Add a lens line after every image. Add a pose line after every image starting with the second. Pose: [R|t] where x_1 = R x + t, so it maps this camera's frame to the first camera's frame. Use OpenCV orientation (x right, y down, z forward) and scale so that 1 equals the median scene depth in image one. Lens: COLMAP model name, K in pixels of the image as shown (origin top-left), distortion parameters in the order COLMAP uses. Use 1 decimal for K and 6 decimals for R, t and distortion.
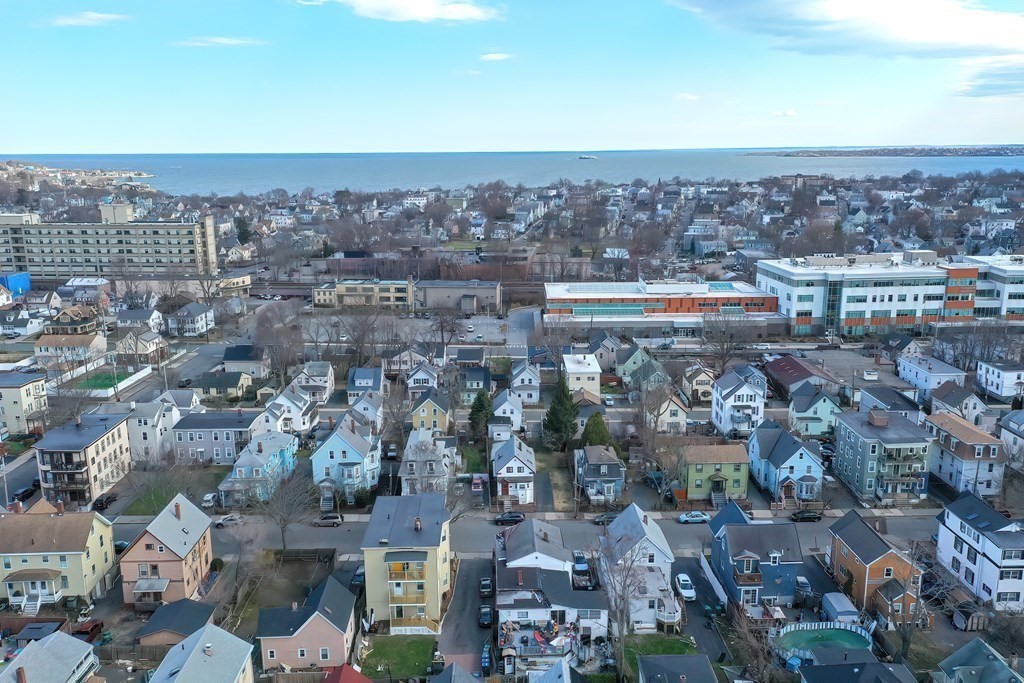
lens RADIAL K [[810.7, 0, 515.2], [0, 810.7, 343.7], [0, 0, 1]] dist [0.024579, -0.001359]
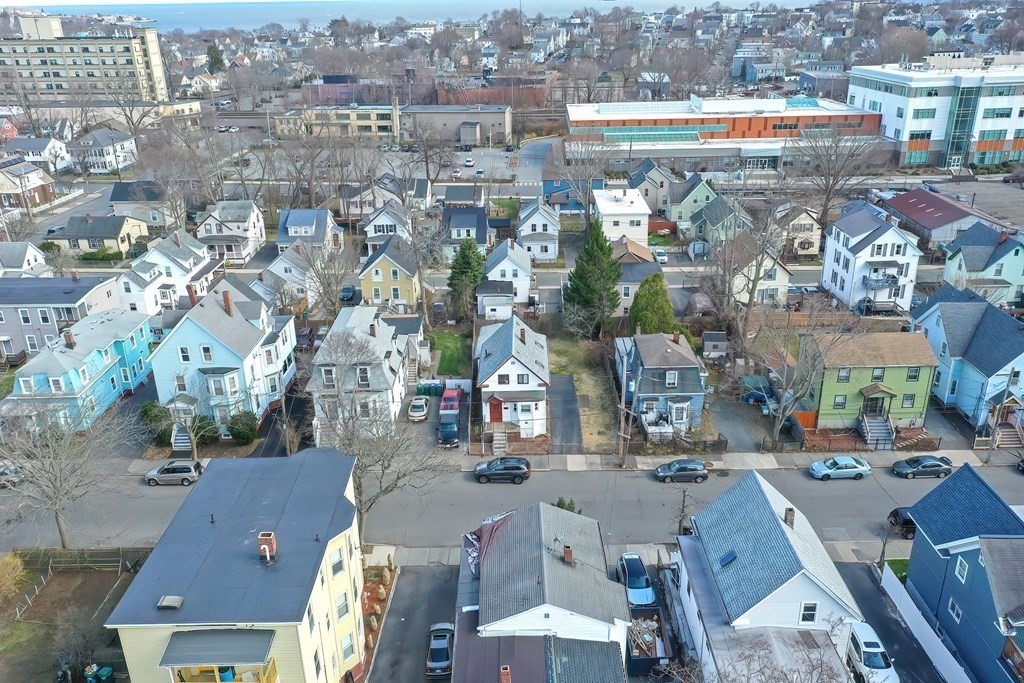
lens RADIAL K [[810.7, 0, 515.0], [0, 810.7, 340.5], [0, 0, 1]] dist [0.024579, -0.001359]
pose [[0.999638, -0.002403, -0.026794, 0.010459], [0.006957, 0.985210, 0.171209, 0.021195], [0.025987, -0.171333, 0.984870, 0.291416]]
